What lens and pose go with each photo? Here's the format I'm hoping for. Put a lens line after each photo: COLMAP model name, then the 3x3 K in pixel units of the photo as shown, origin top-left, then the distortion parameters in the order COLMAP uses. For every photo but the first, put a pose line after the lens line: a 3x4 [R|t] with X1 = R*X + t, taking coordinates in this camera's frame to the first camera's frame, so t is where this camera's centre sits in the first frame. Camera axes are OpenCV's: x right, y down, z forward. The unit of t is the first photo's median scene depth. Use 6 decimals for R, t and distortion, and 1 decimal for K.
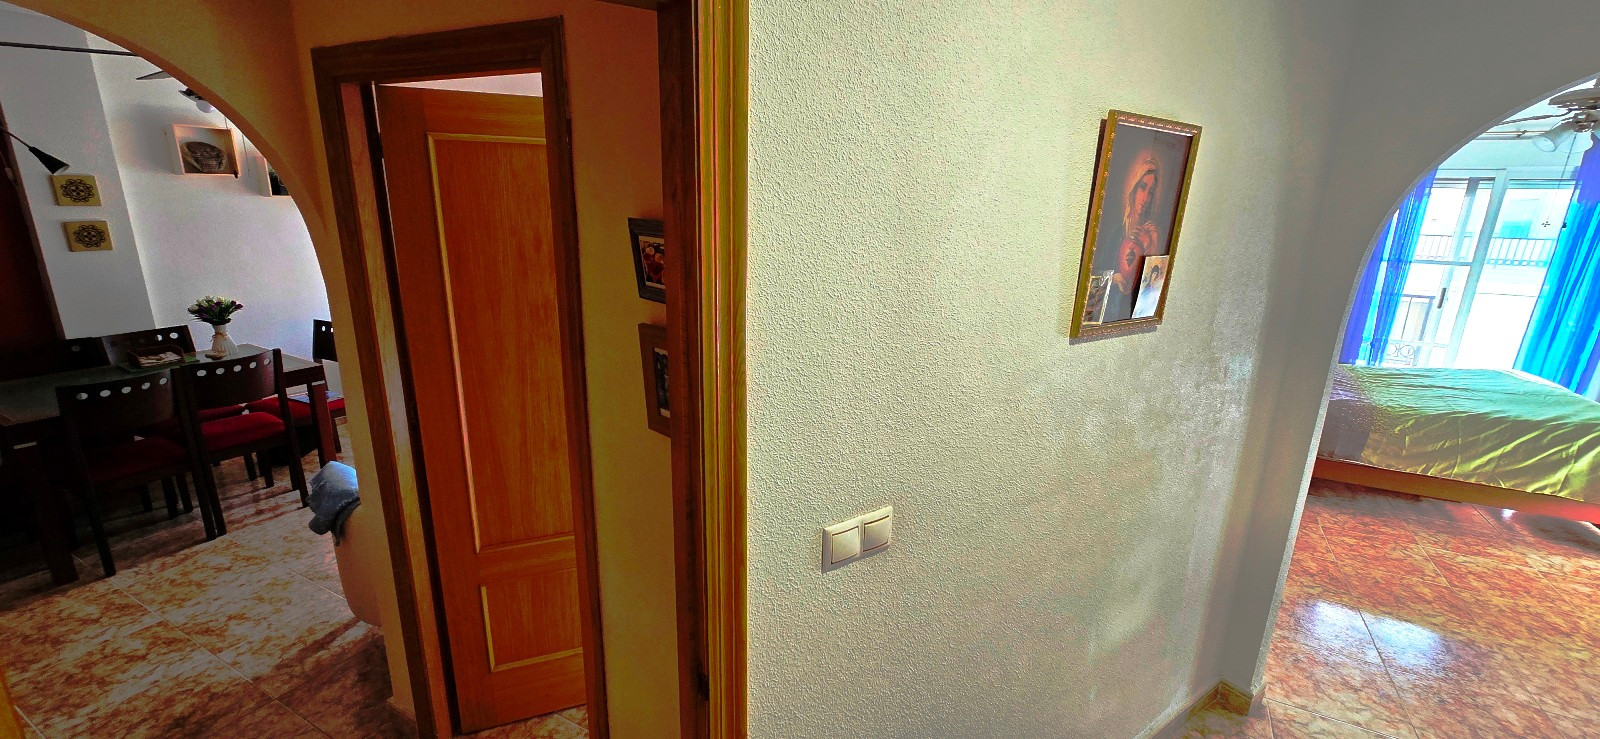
lens RADIAL K [[647.6, 0, 802.4], [0, 647.6, 373.0], [0, 0, 1]] dist [-0.004556, 0.001932]
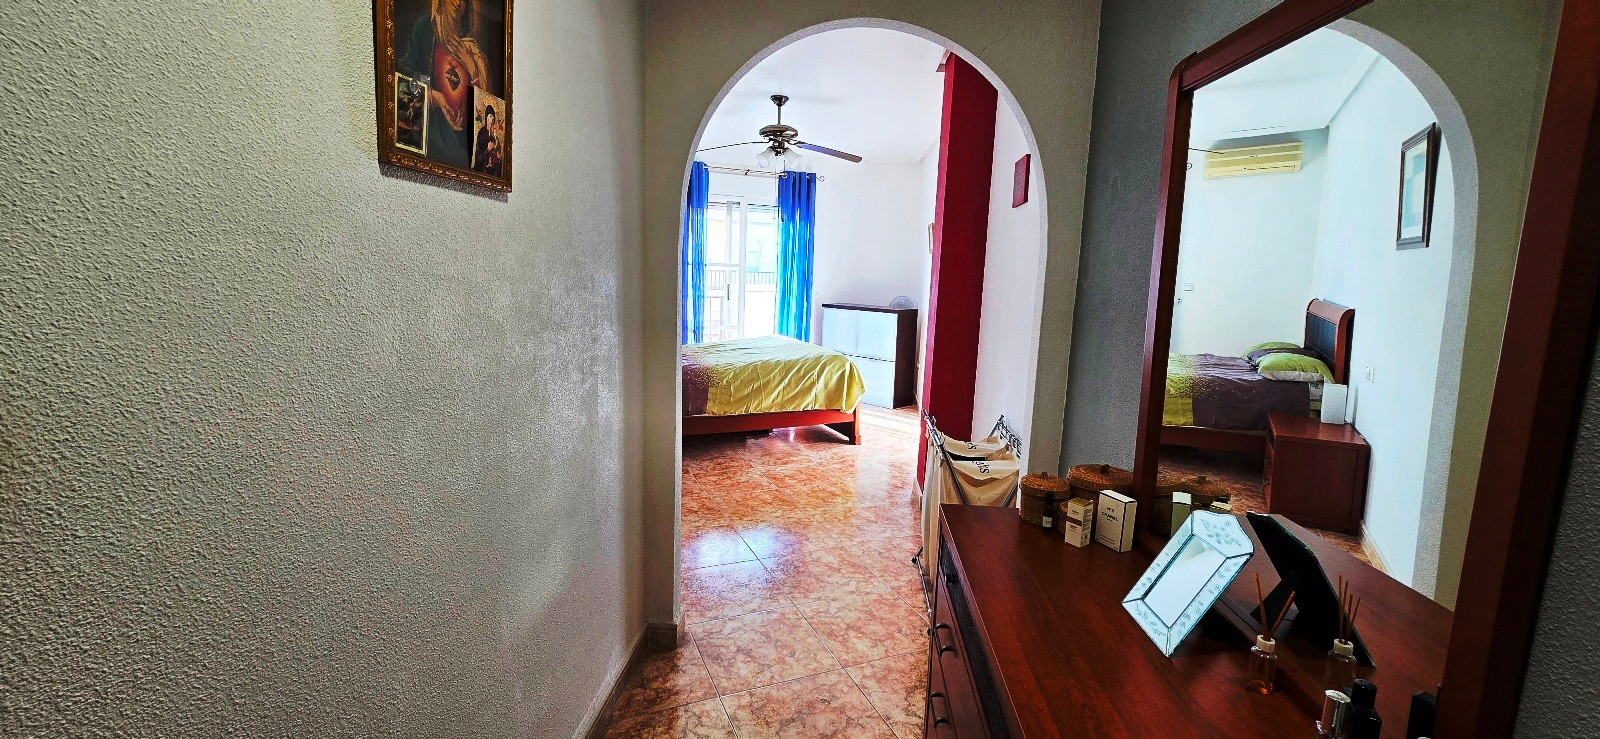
lens RADIAL K [[647.6, 0, 818.0], [0, 647.6, 366.4], [0, 0, 1]] dist [-0.004556, 0.001932]
pose [[0.599163, -0.111446, 0.792832, 0.053994], [0.185732, 0.982598, -0.002242, 0.101487], [-0.778785, 0.148598, 0.609436, 0.109987]]
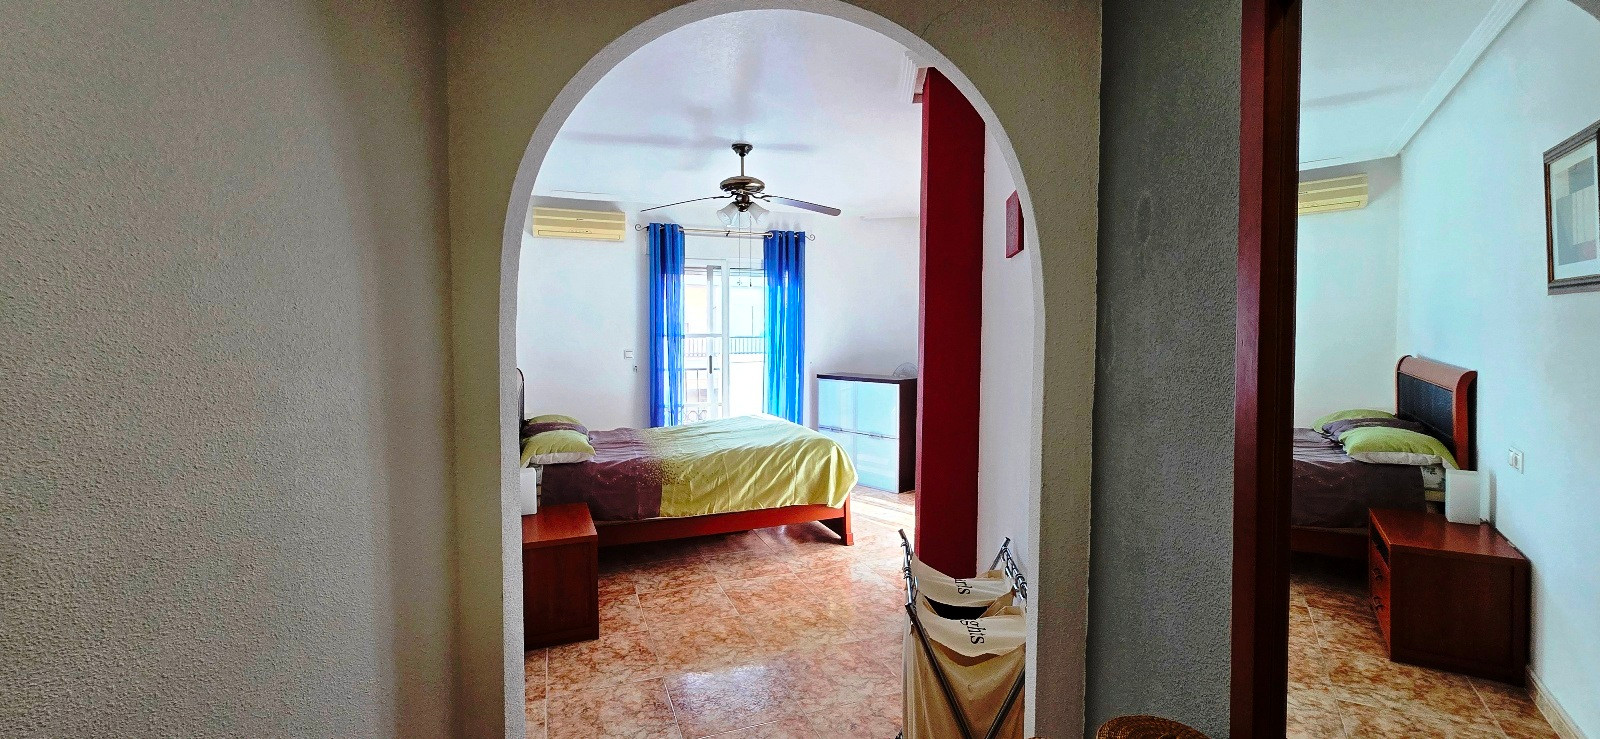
lens RADIAL K [[647.6, 0, 814.0], [0, 647.6, 364.9], [0, 0, 1]] dist [-0.004556, 0.001932]
pose [[0.637238, -0.054898, 0.768710, 0.287677], [0.210894, 0.971807, -0.105423, 0.072037], [-0.741250, 0.229296, 0.630850, 0.160067]]
